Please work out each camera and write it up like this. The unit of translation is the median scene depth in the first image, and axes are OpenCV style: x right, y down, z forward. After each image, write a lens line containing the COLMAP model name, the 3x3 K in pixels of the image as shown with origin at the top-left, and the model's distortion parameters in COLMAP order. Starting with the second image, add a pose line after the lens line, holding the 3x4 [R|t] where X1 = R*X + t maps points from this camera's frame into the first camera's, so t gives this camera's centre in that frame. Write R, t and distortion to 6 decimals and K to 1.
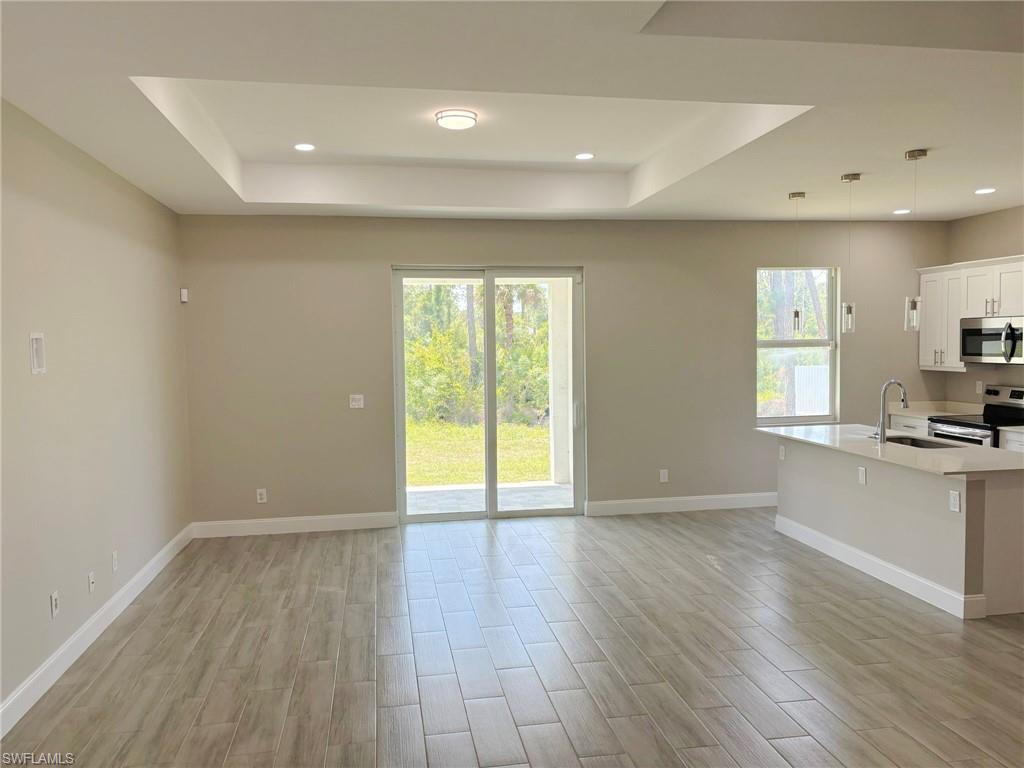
lens RADIAL K [[792.7, 0, 507.3], [0, 792.7, 385.4], [0, 0, 1]] dist [0.037620, -0.038330]
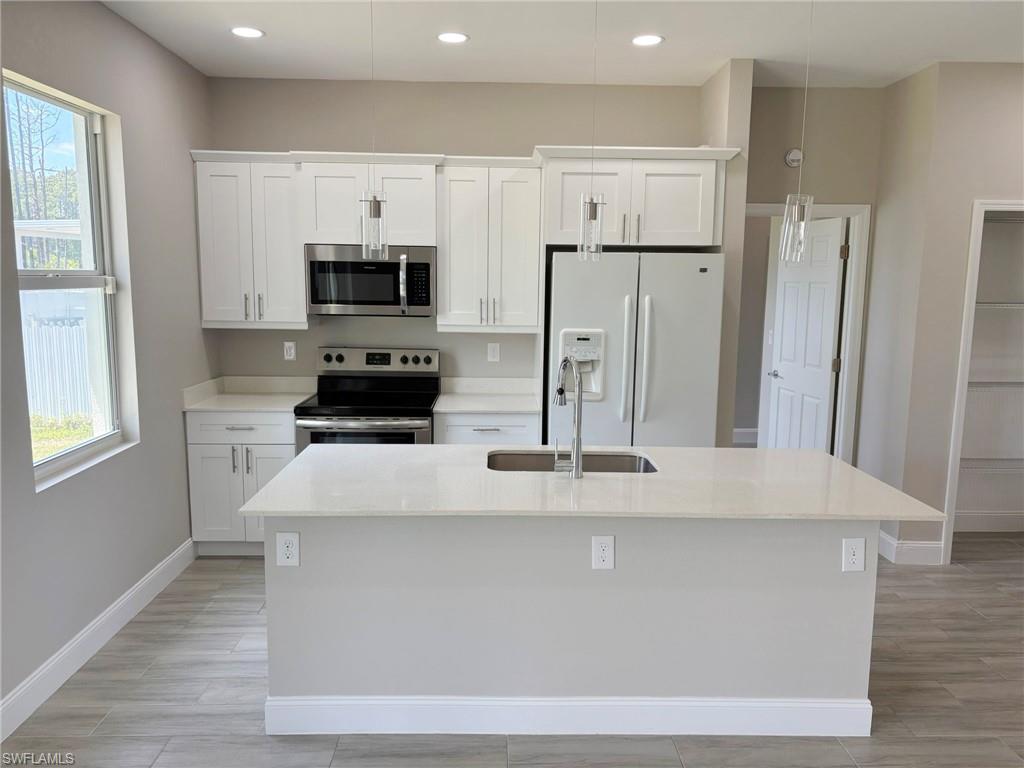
lens RADIAL K [[792.7, 0, 509.8], [0, 792.7, 390.4], [0, 0, 1]] dist [0.037620, -0.038330]
pose [[0.146987, -0.124546, 0.981266, -0.023998], [0.046603, 0.991812, 0.118903, -0.034360], [-0.988040, 0.028253, 0.151588, 0.711654]]
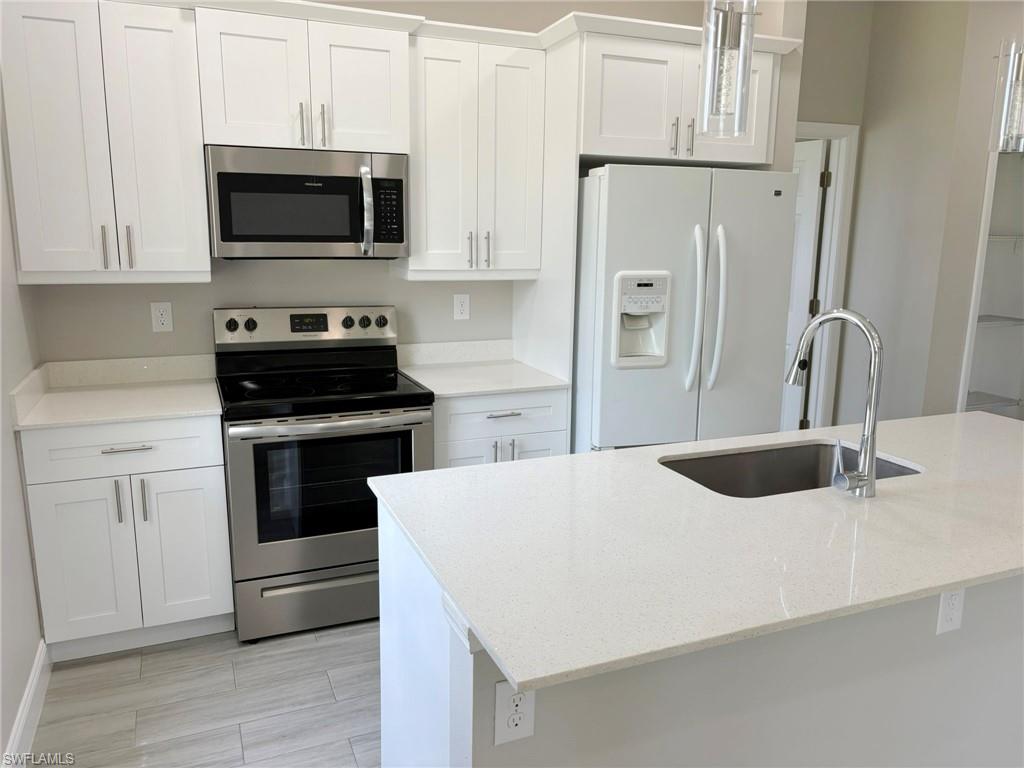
lens RADIAL K [[792.7, 0, 518.1], [0, 792.7, 380.2], [0, 0, 1]] dist [0.037620, -0.038330]
pose [[-0.231697, -0.175065, 0.956906, 0.137545], [0.050488, 0.980184, 0.191549, -0.035491], [-0.971477, 0.092694, -0.218267, 0.895574]]
